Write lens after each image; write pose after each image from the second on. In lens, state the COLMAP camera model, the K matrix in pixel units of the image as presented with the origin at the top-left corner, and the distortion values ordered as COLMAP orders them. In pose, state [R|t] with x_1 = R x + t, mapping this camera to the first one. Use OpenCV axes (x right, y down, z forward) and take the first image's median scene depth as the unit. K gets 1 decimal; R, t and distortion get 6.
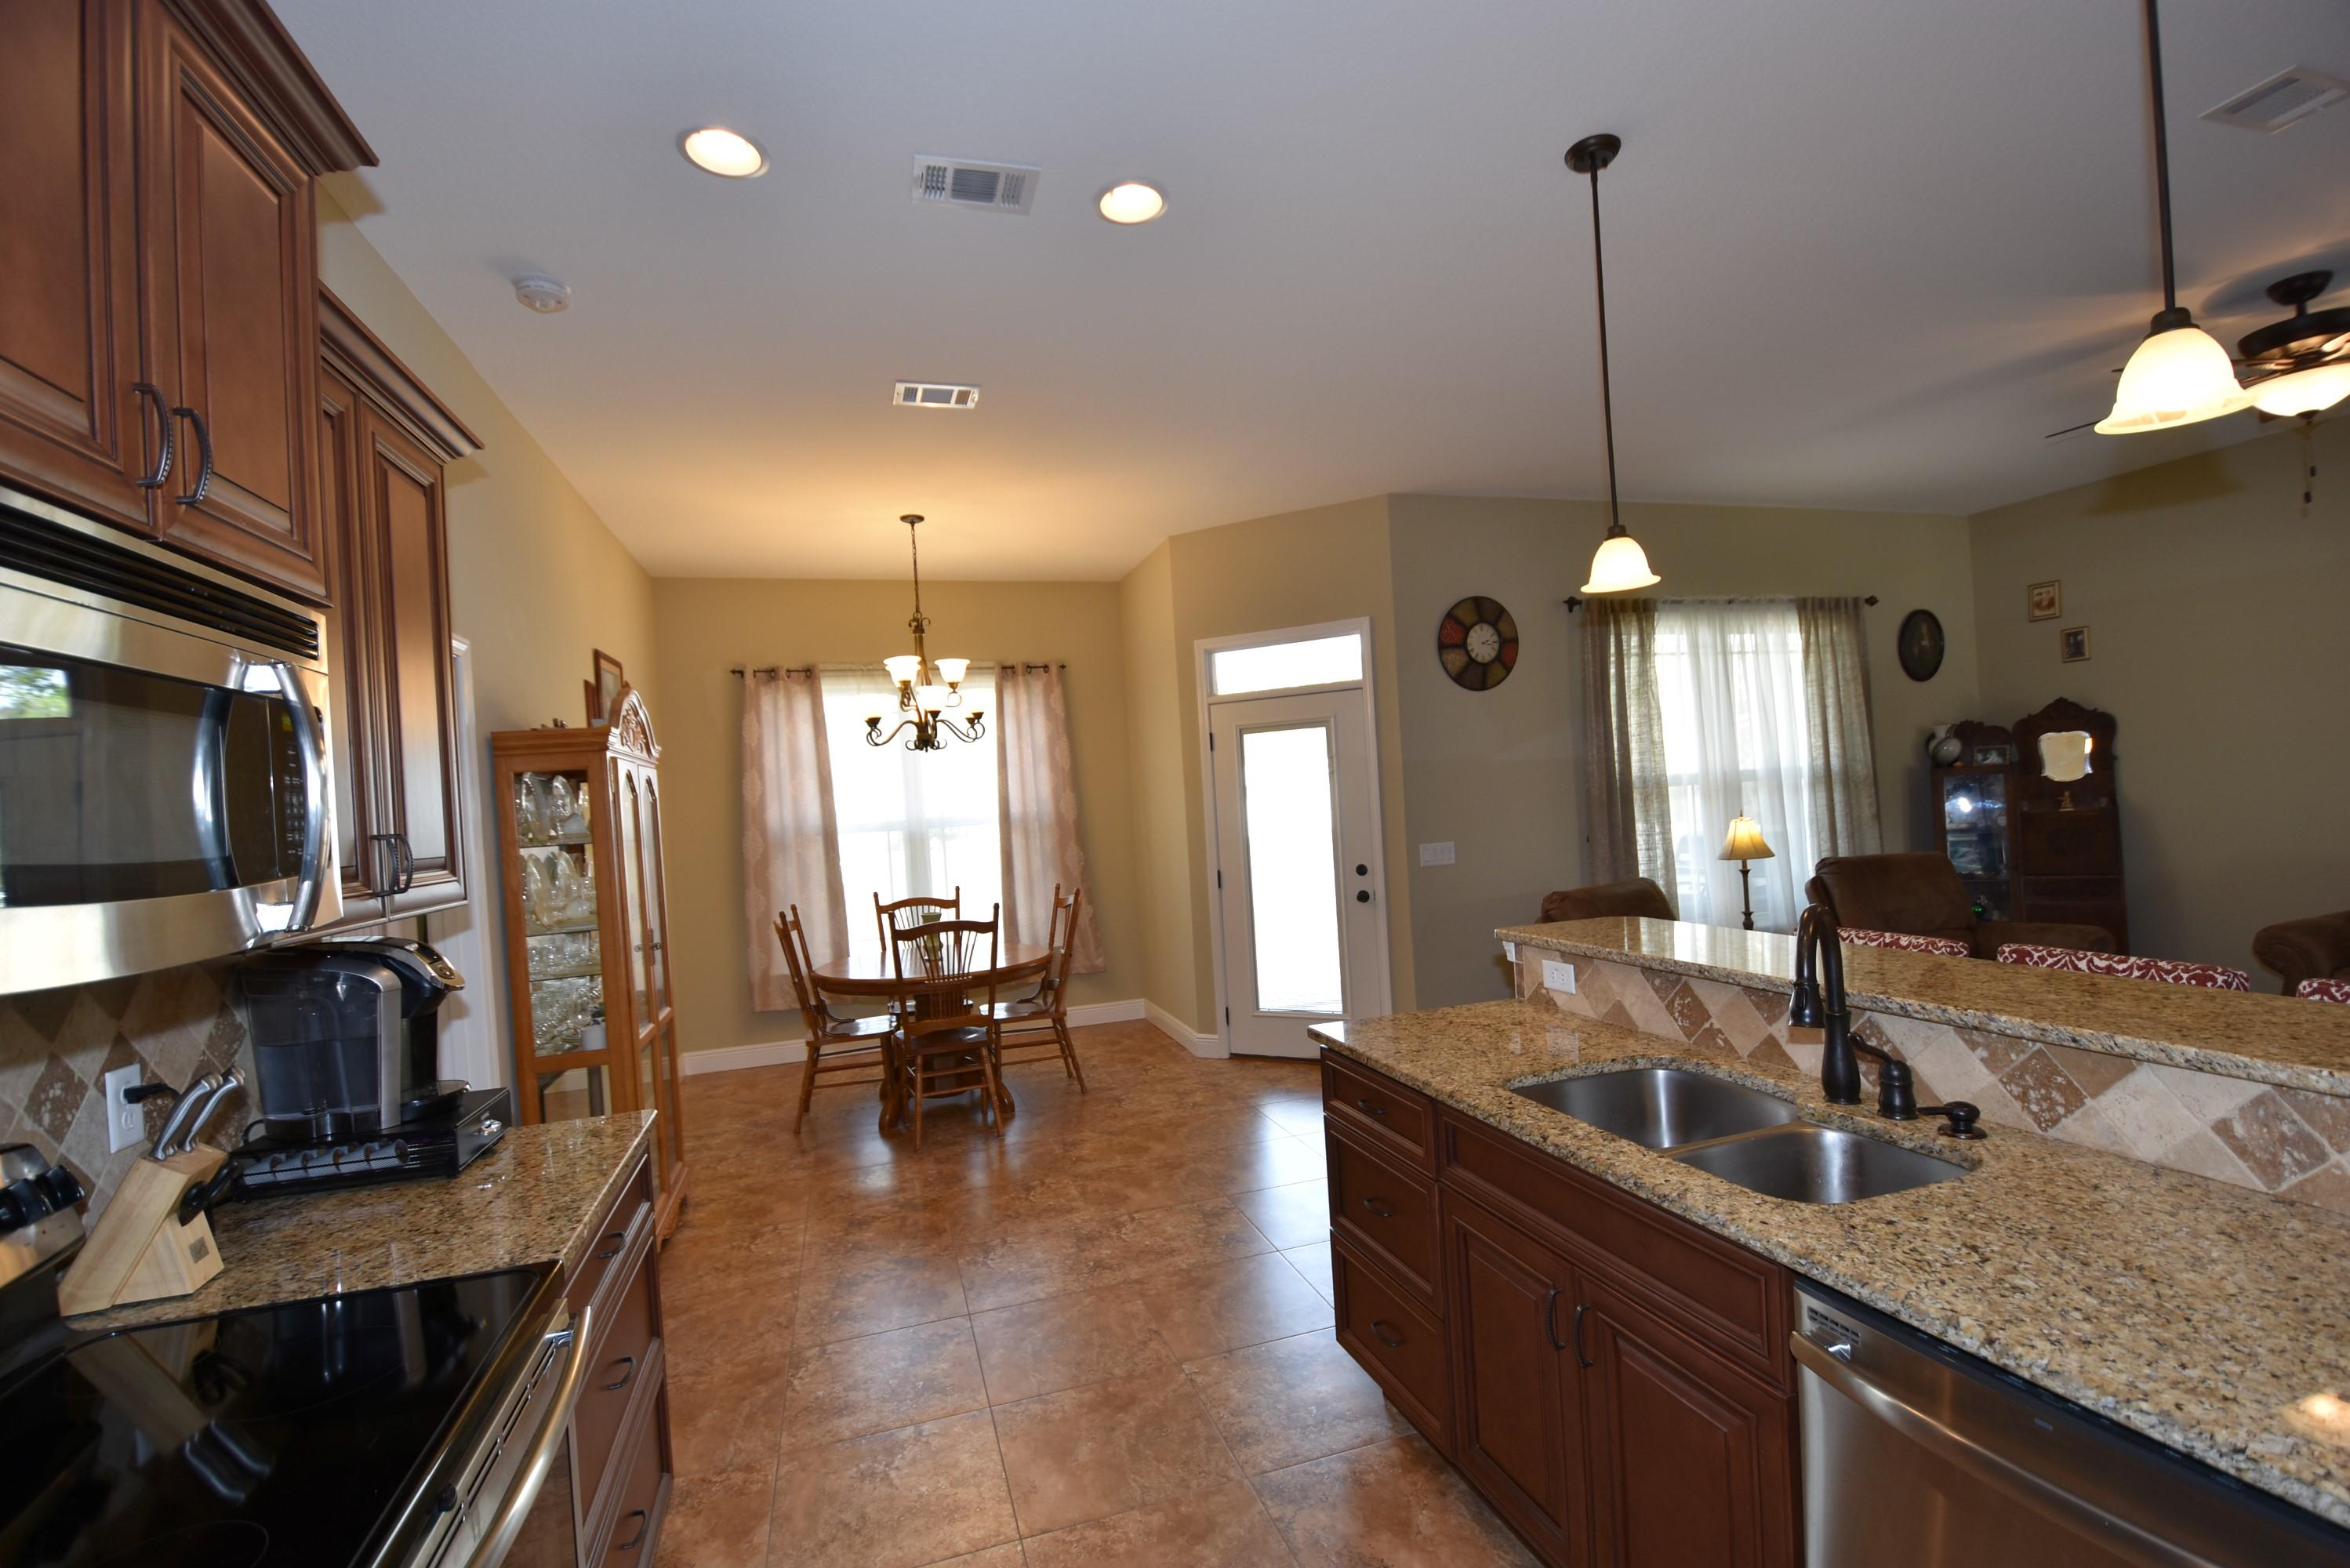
lens RADIAL K [[1022.7, 0, 1175.5], [0, 1022.7, 803.1], [0, 0, 1]] dist [-0.001022, -0.011695]
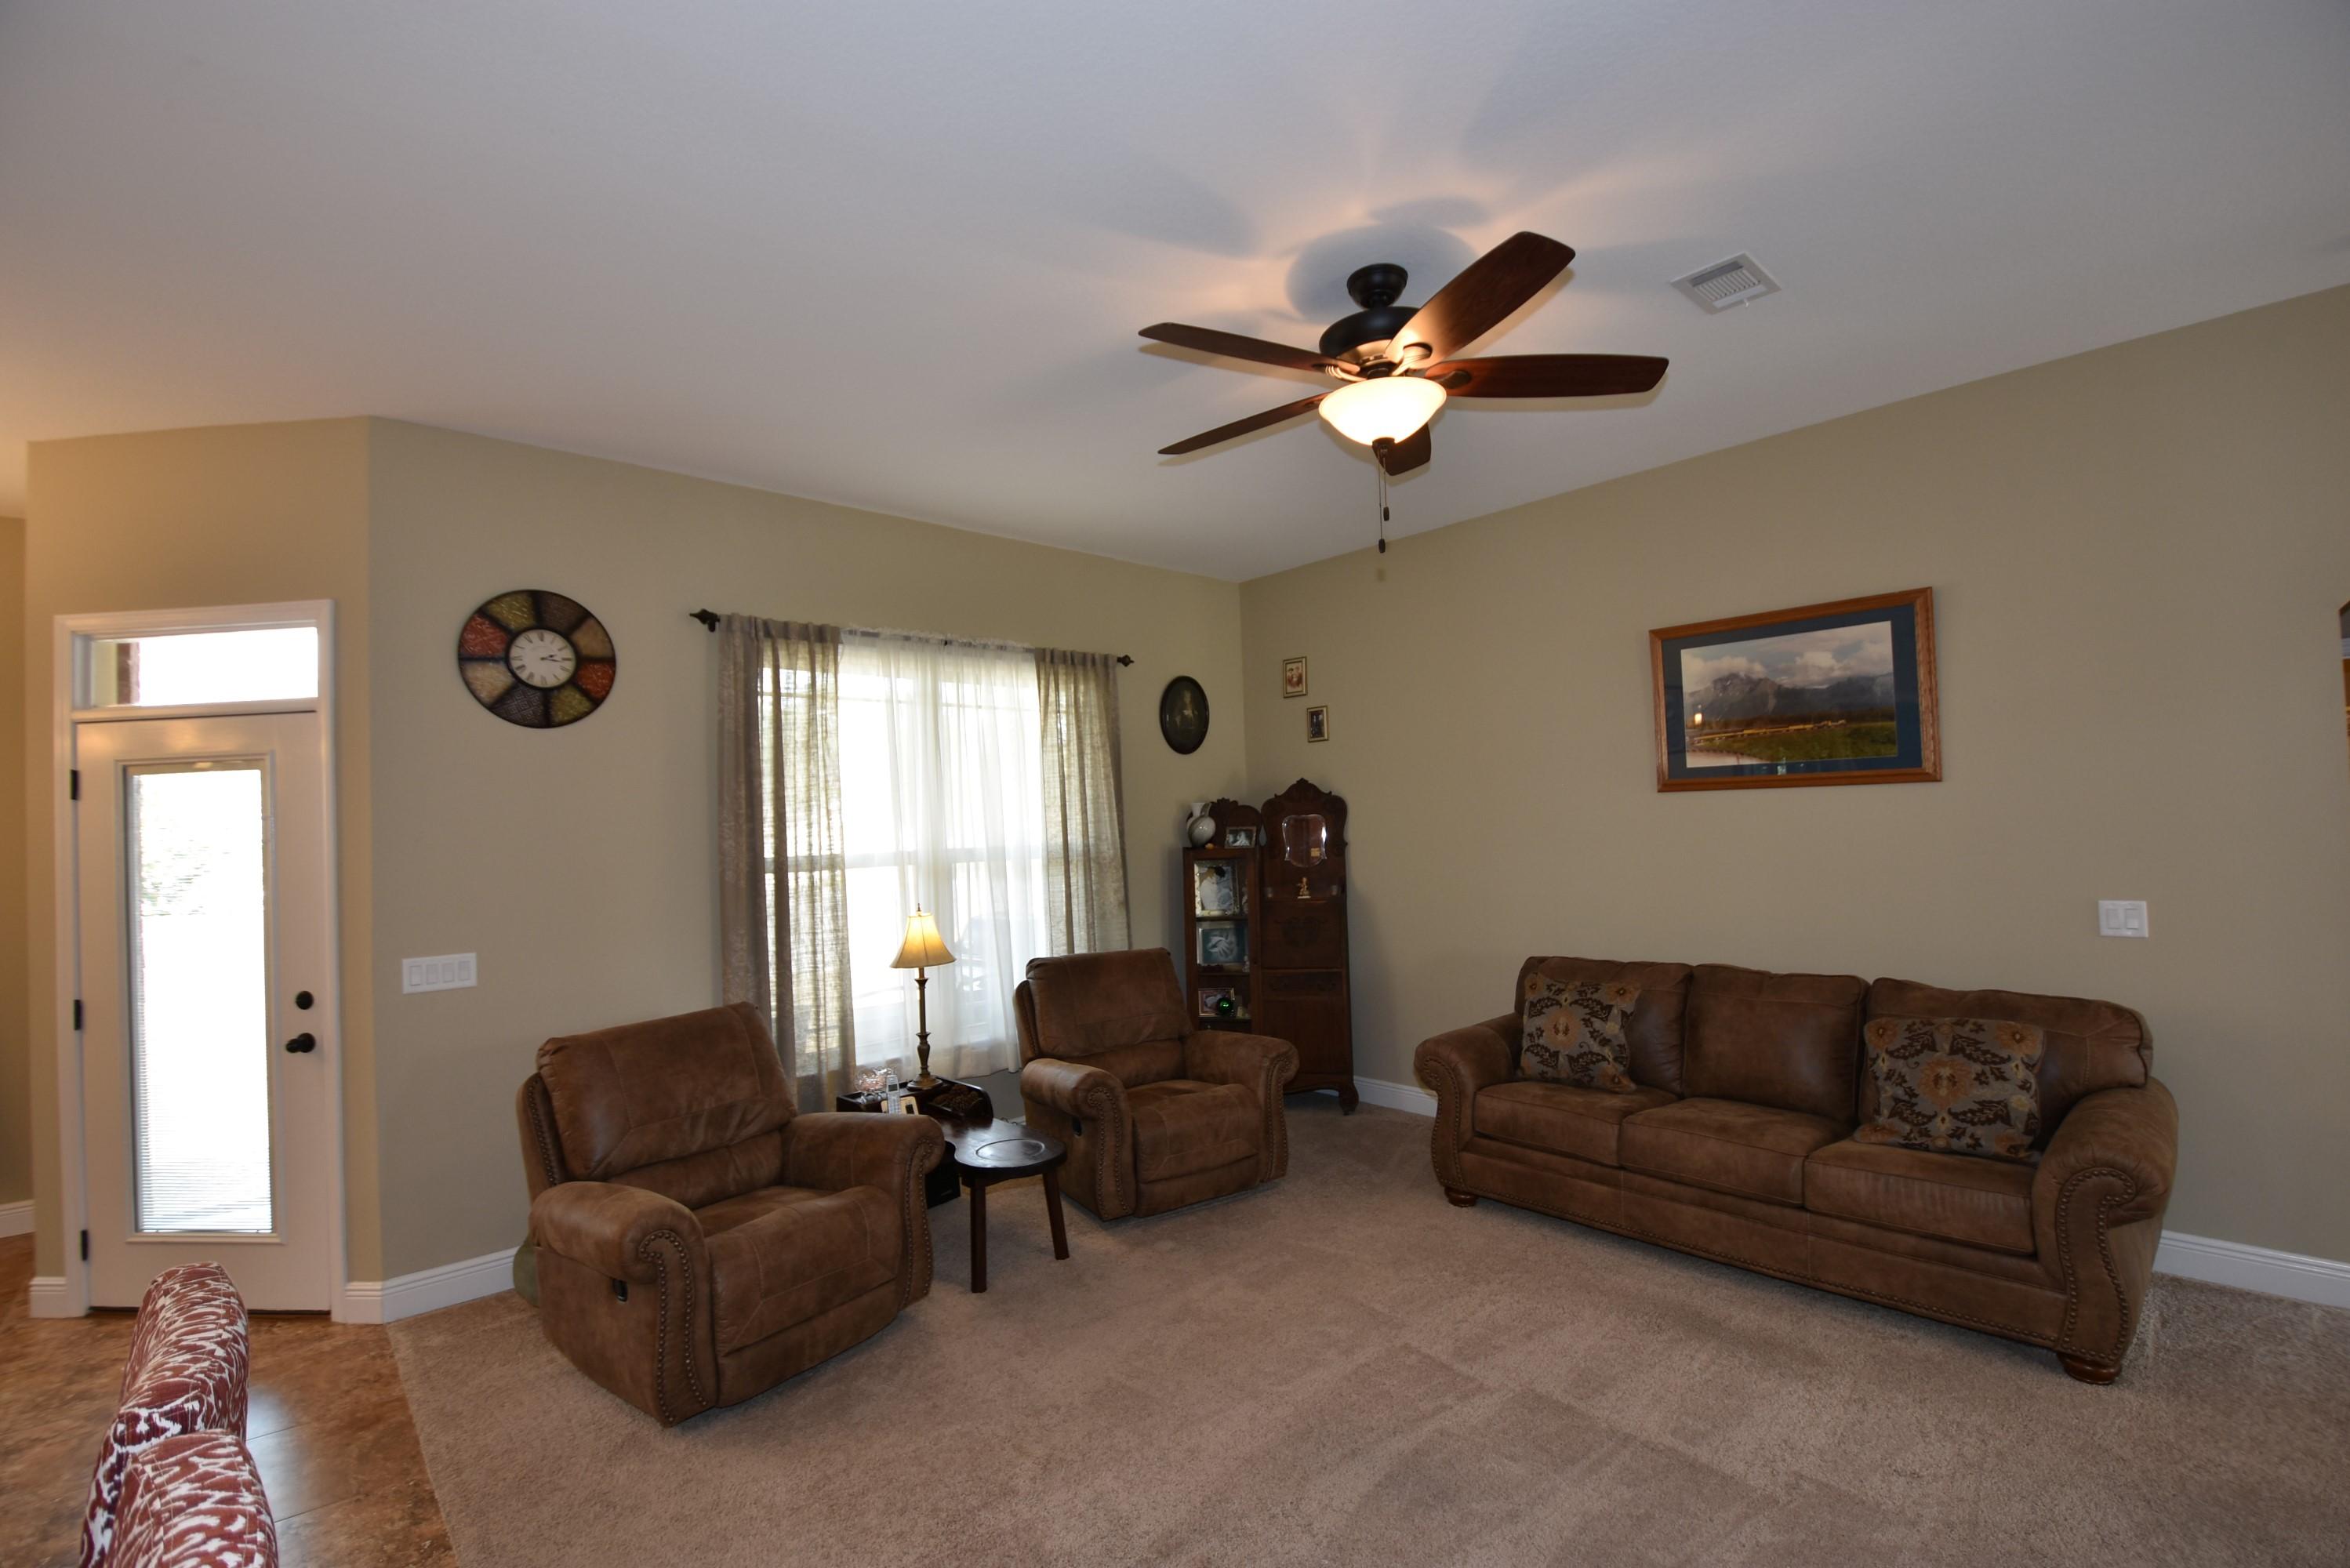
lens RADIAL K [[1022.7, 0, 1170.2], [0, 1022.7, 800.9], [0, 0, 1]] dist [-0.001022, -0.011695]
pose [[0.904312, 0.039587, 0.425032, 0.385555], [-0.018289, 0.998369, -0.054074, -0.031800], [-0.426479, 0.041127, 0.903562, 0.204071]]
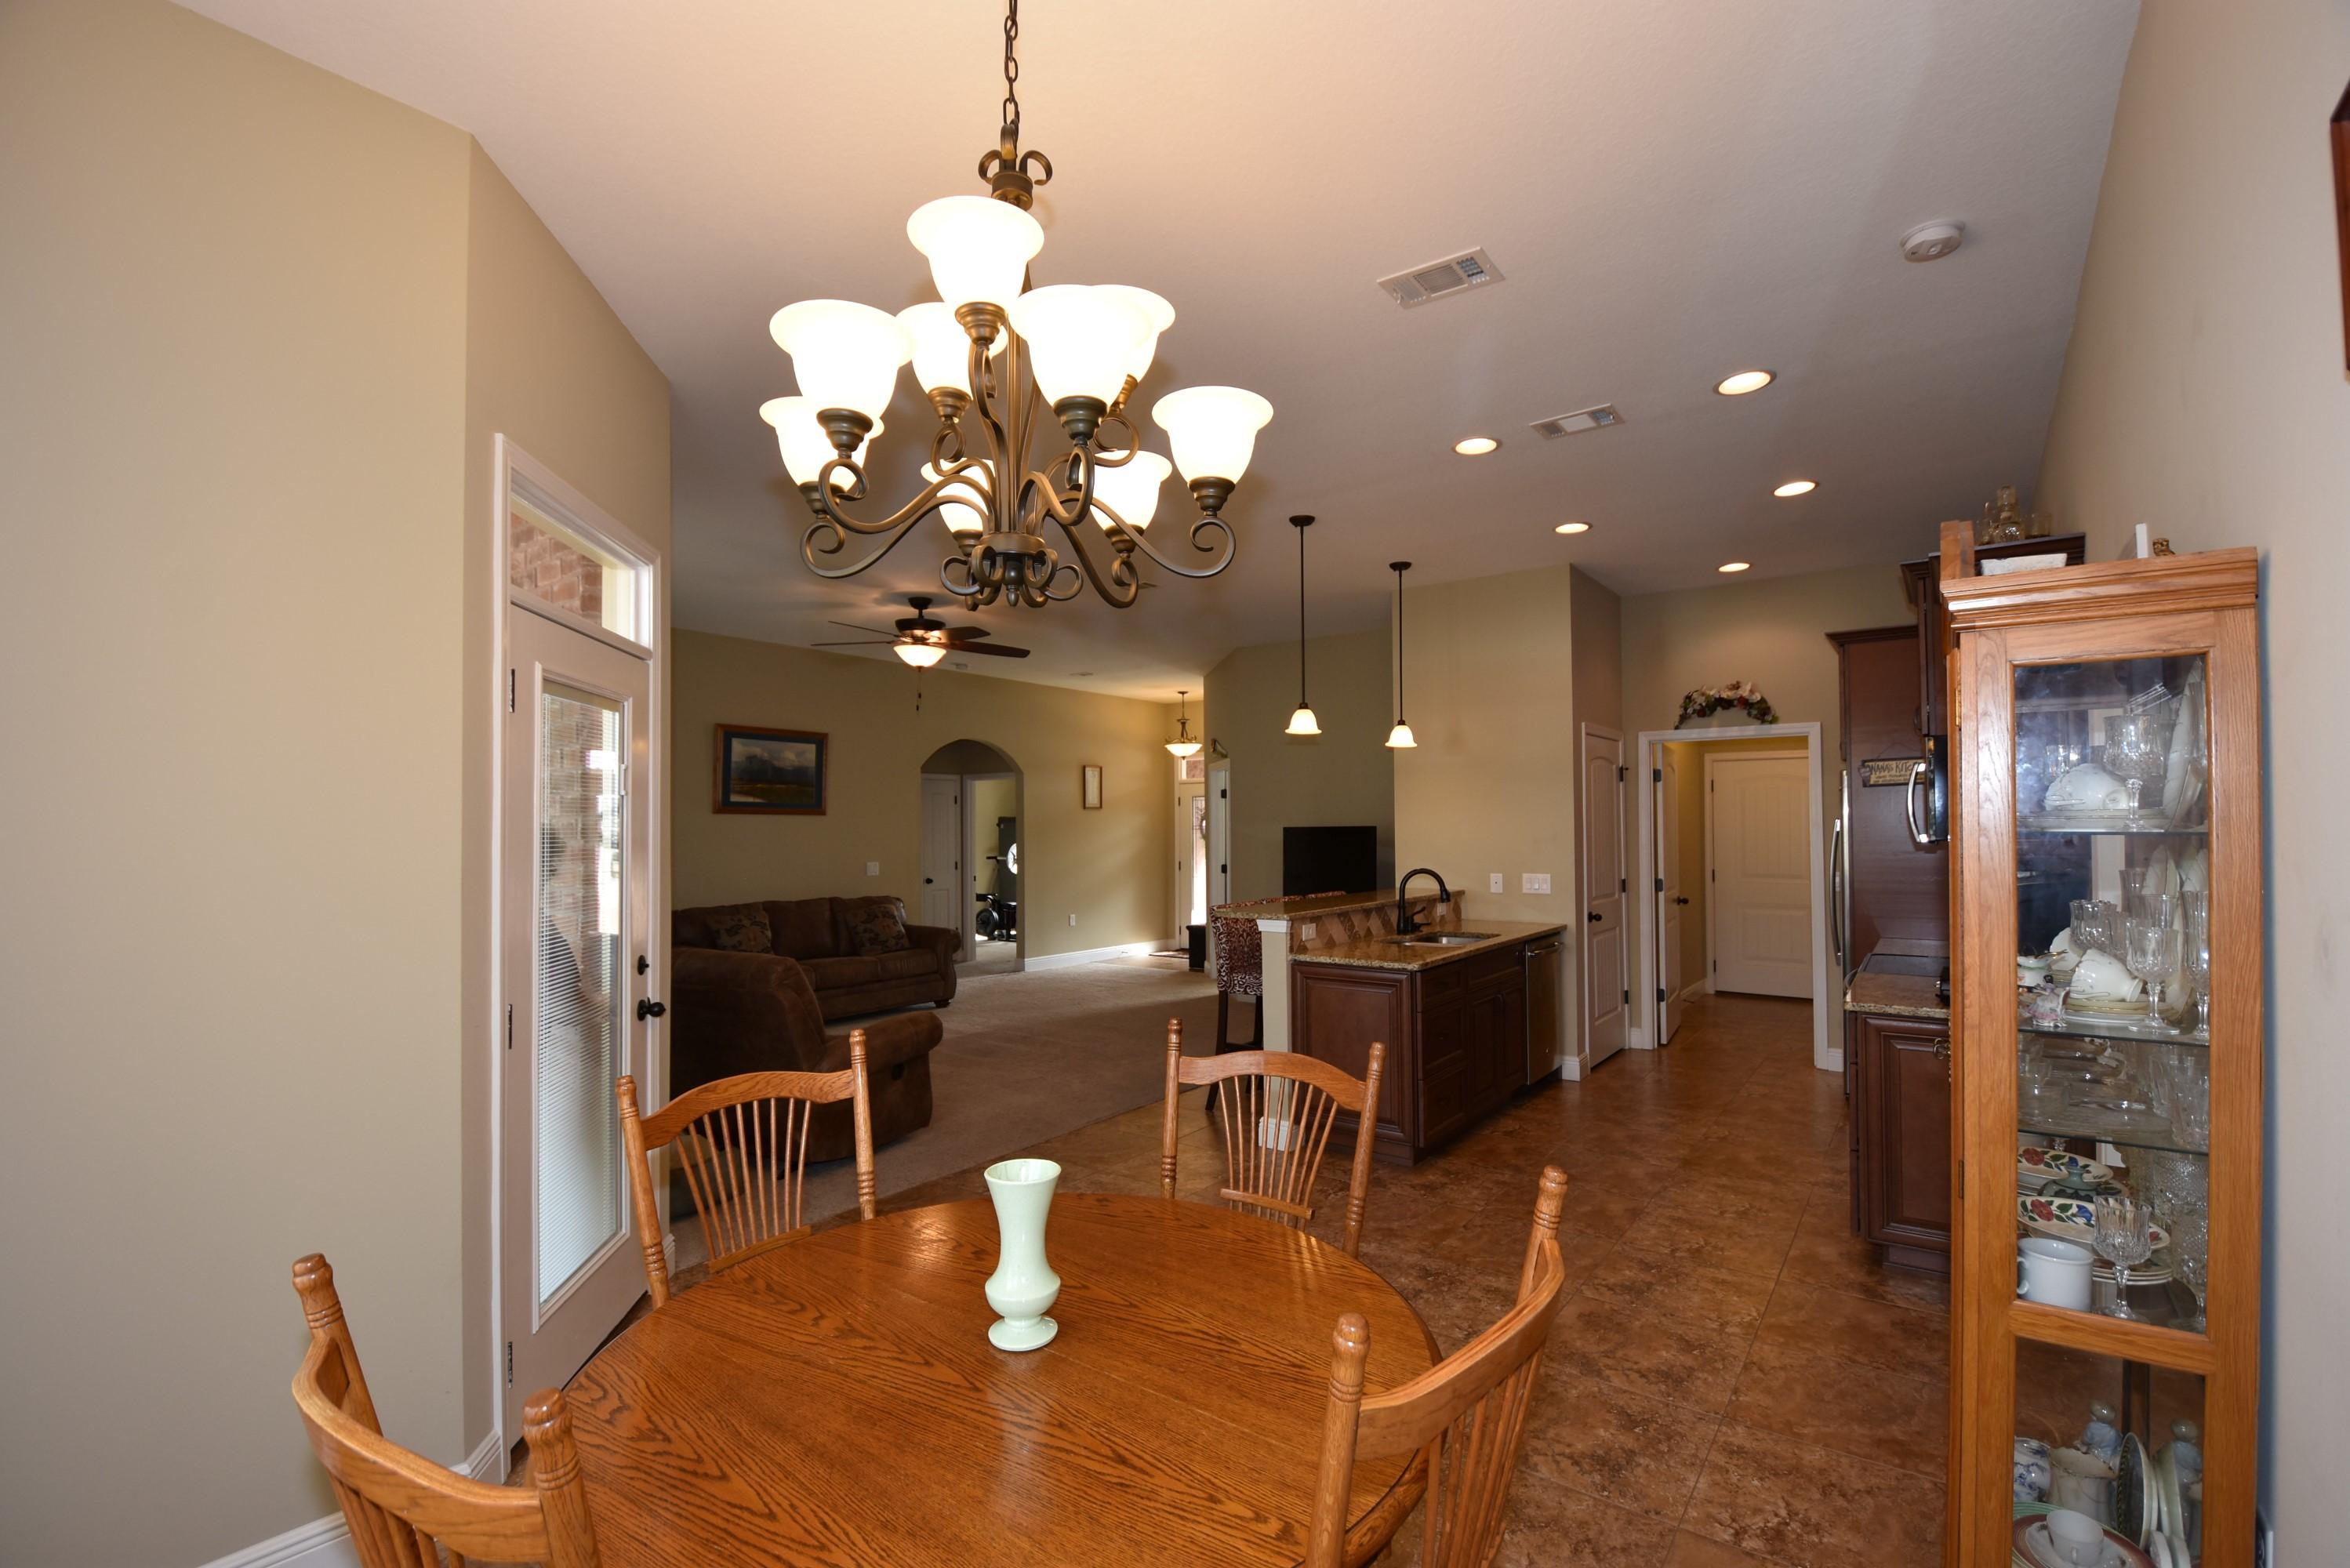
lens RADIAL K [[1022.7, 0, 1168.9], [0, 1022.7, 800.4], [0, 0, 1]] dist [-0.001022, -0.011695]
pose [[-0.572610, 0.085787, 0.815327, -0.489664], [0.043691, 0.996290, -0.074142, 0.027930], [-0.818663, -0.006832, -0.574234, 1.102381]]
